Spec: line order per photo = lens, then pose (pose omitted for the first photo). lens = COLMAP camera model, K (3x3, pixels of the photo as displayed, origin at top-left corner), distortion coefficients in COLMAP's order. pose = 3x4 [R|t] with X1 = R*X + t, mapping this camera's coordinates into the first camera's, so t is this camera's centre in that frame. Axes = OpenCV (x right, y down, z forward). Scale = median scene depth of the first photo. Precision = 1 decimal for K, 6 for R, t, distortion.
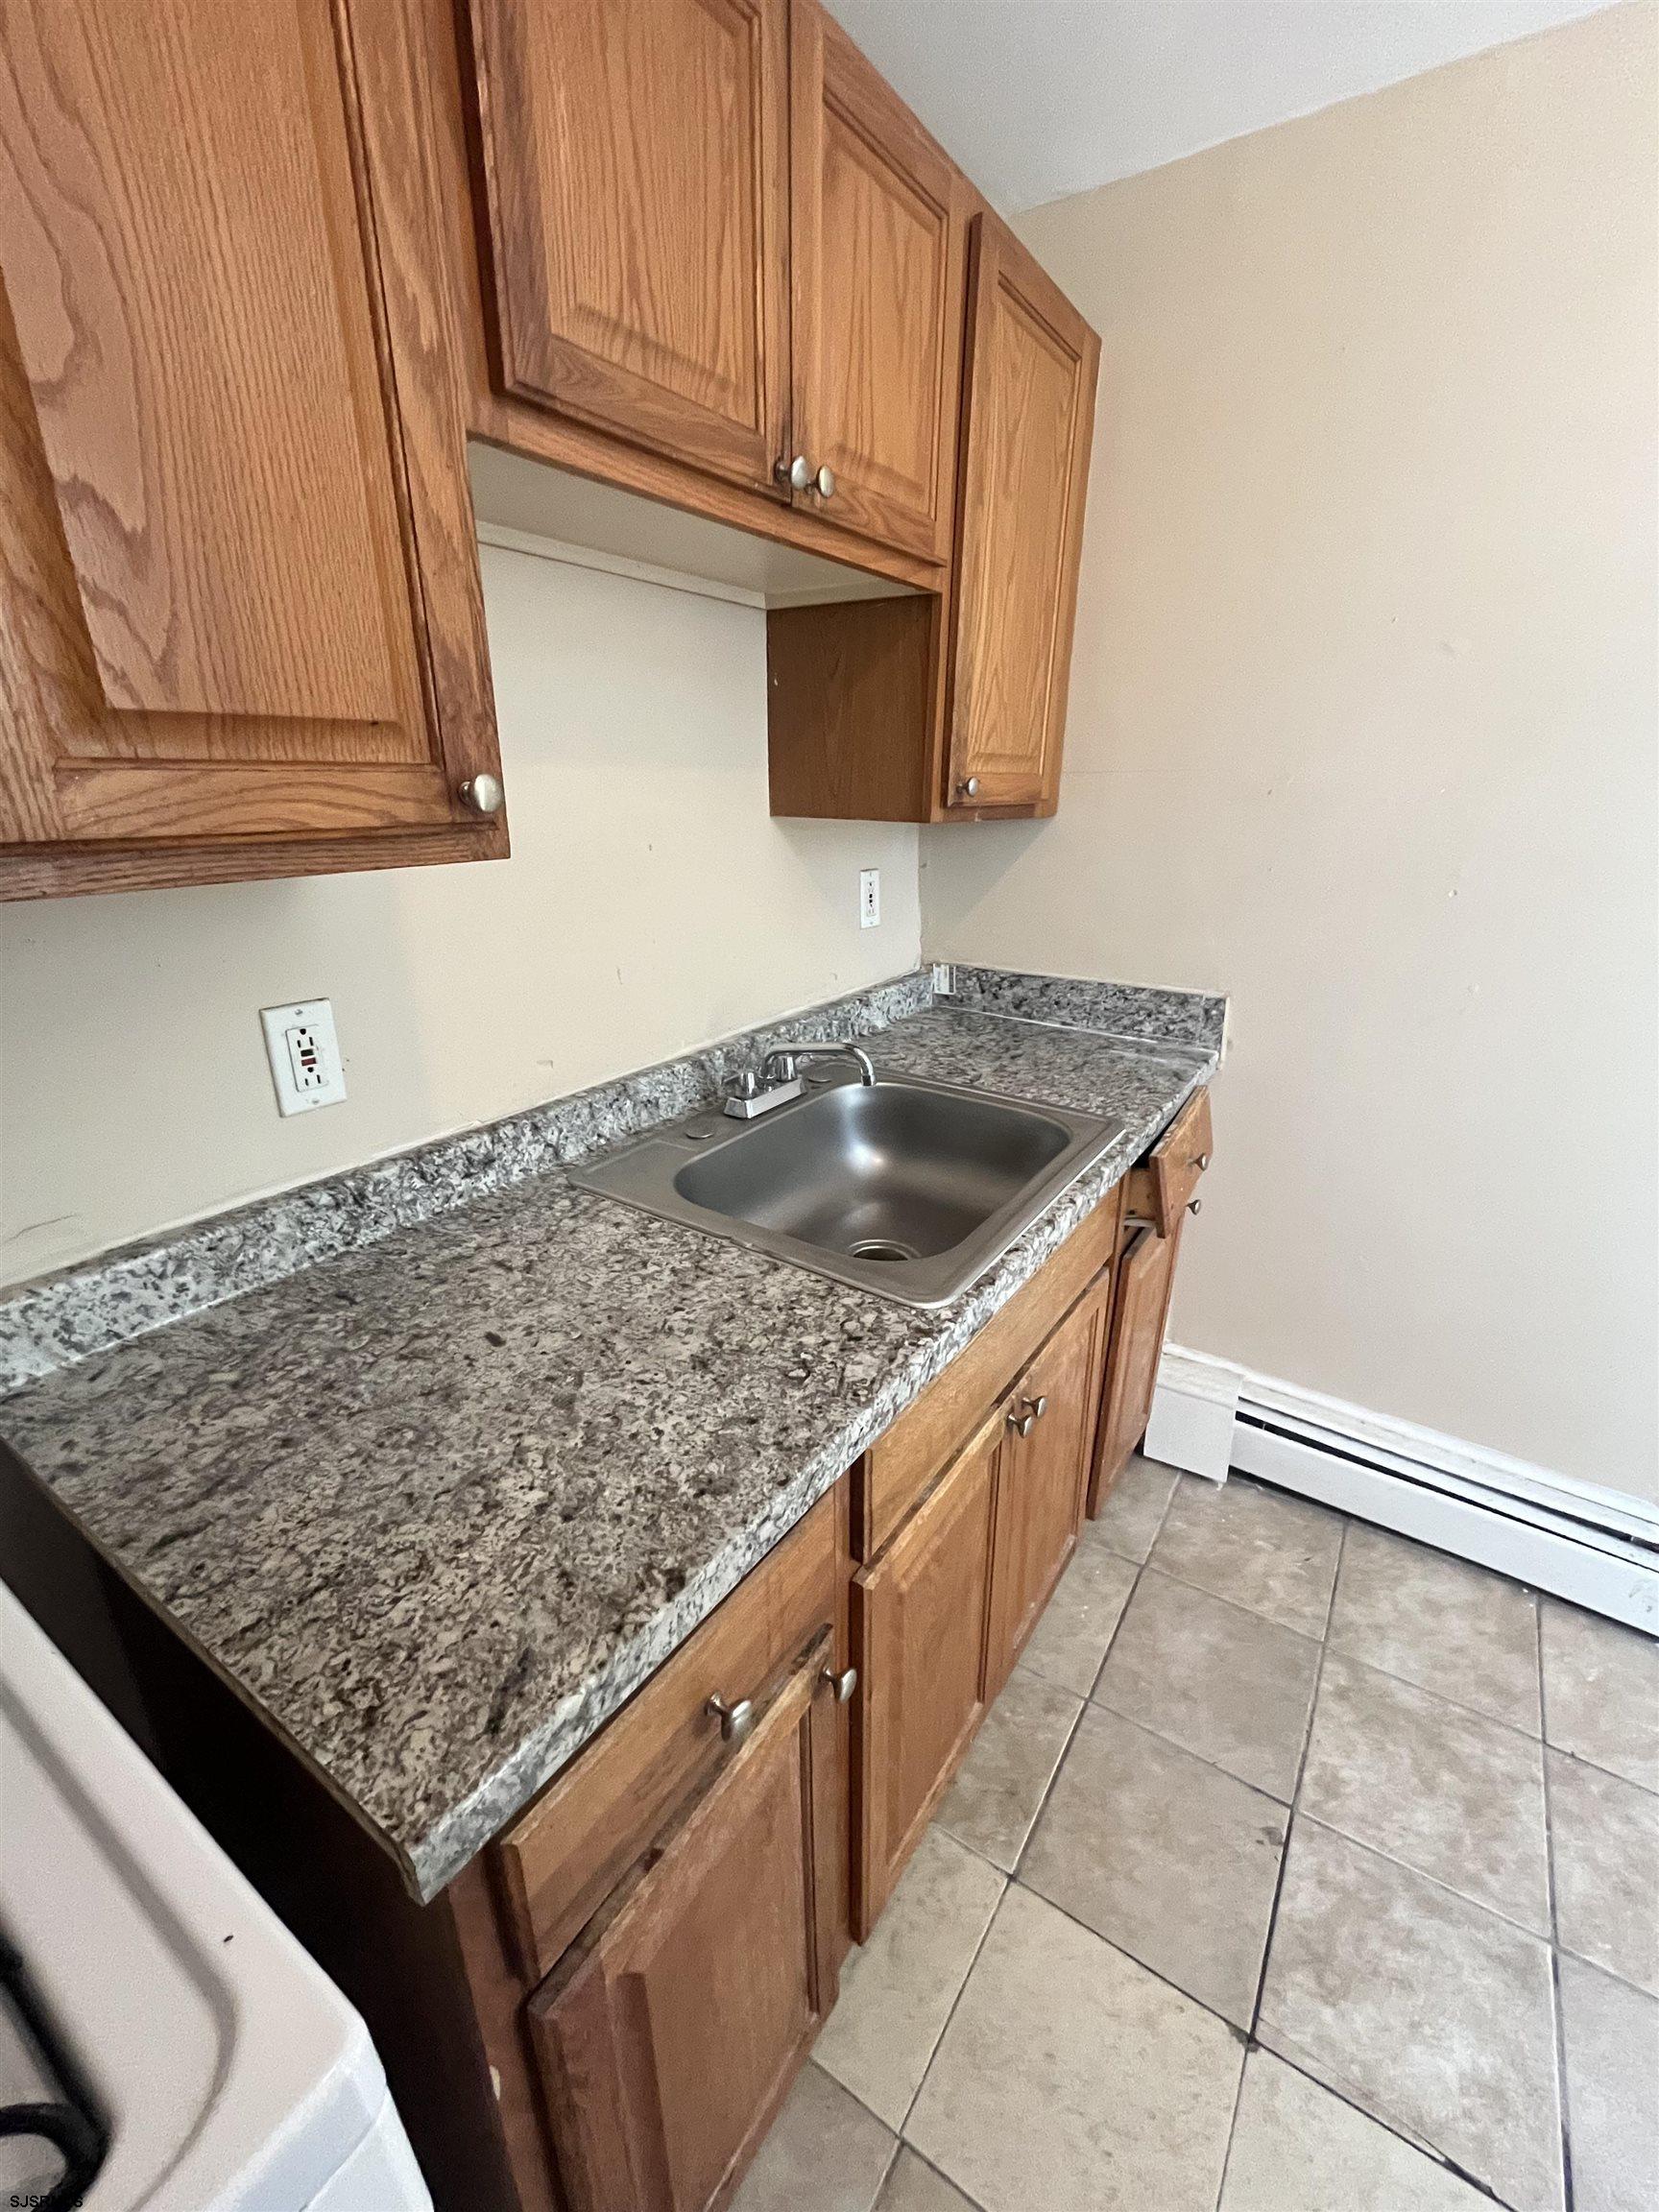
lens RADIAL K [[912.5, 0, 835.3], [0, 912.5, 1108.3], [0, 0, 1]] dist [0.000151, -0.001295]
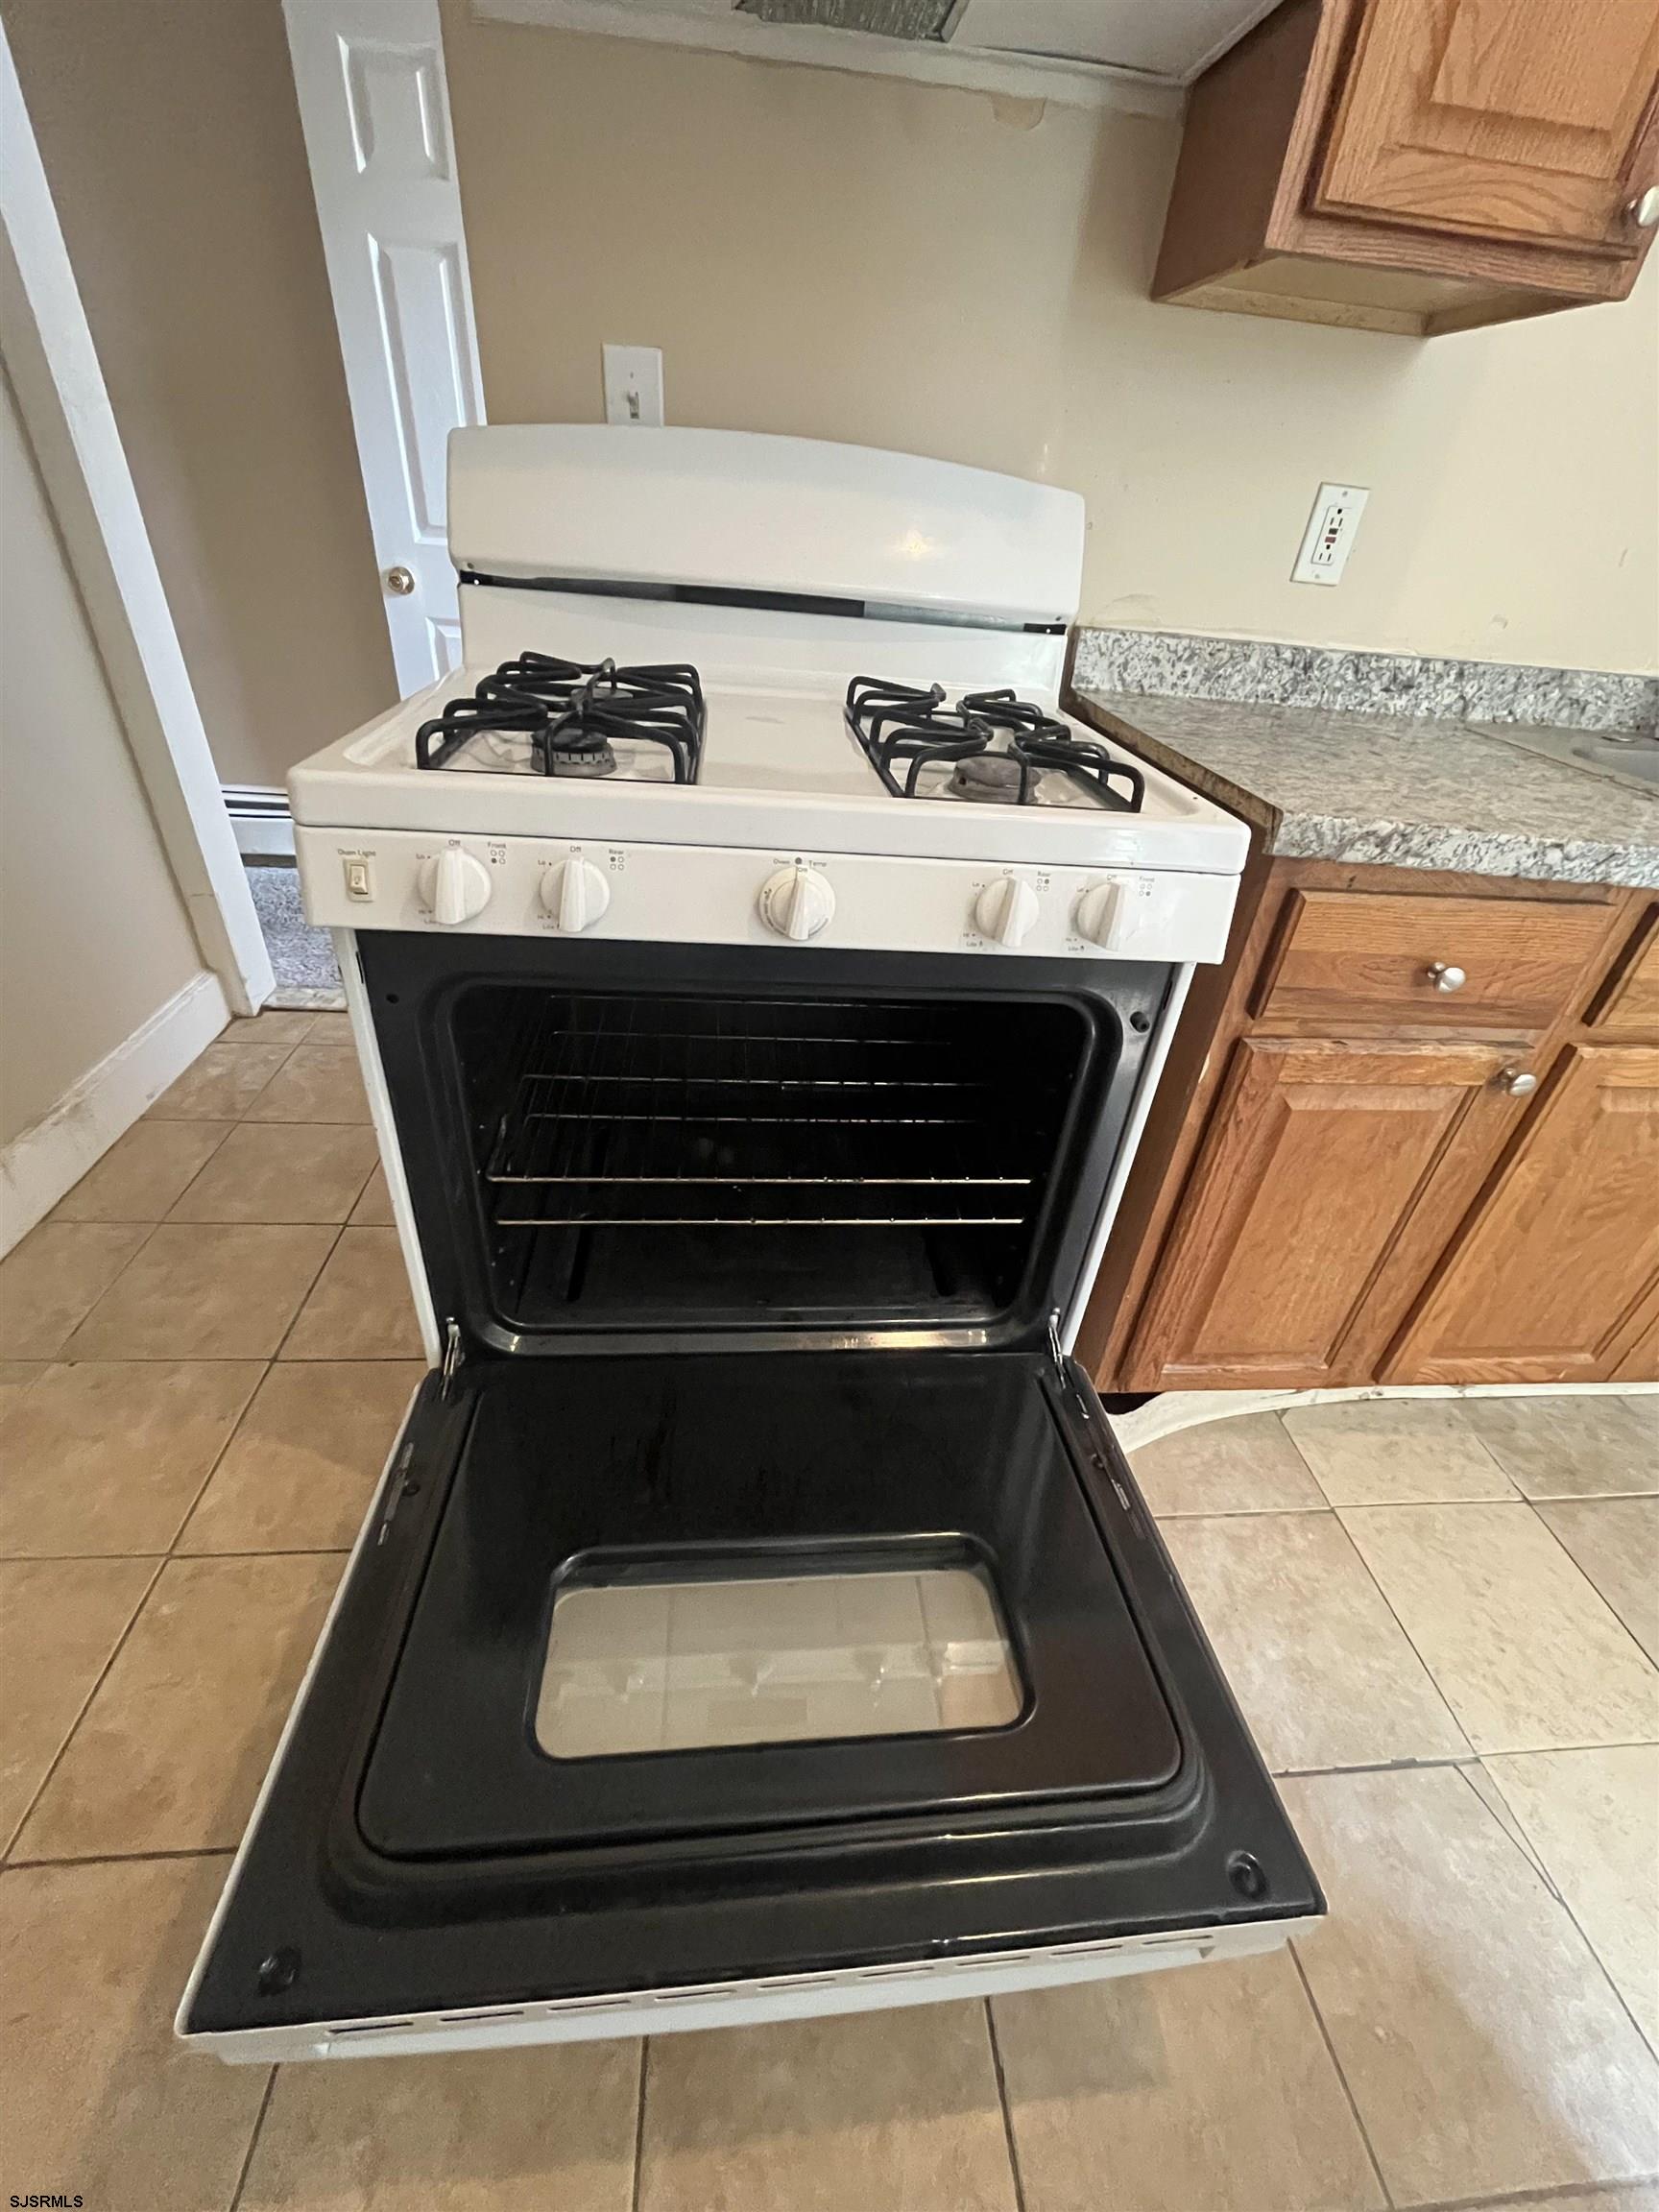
lens RADIAL K [[912.5, 0, 843.6], [0, 912.5, 1104.5], [0, 0, 1]] dist [0.000151, -0.001295]
pose [[0.627216, 0.472366, -0.619251, 0.169086], [-0.340830, 0.881383, 0.327107, 0.457862], [0.700311, 0.005892, 0.713813, -0.399056]]
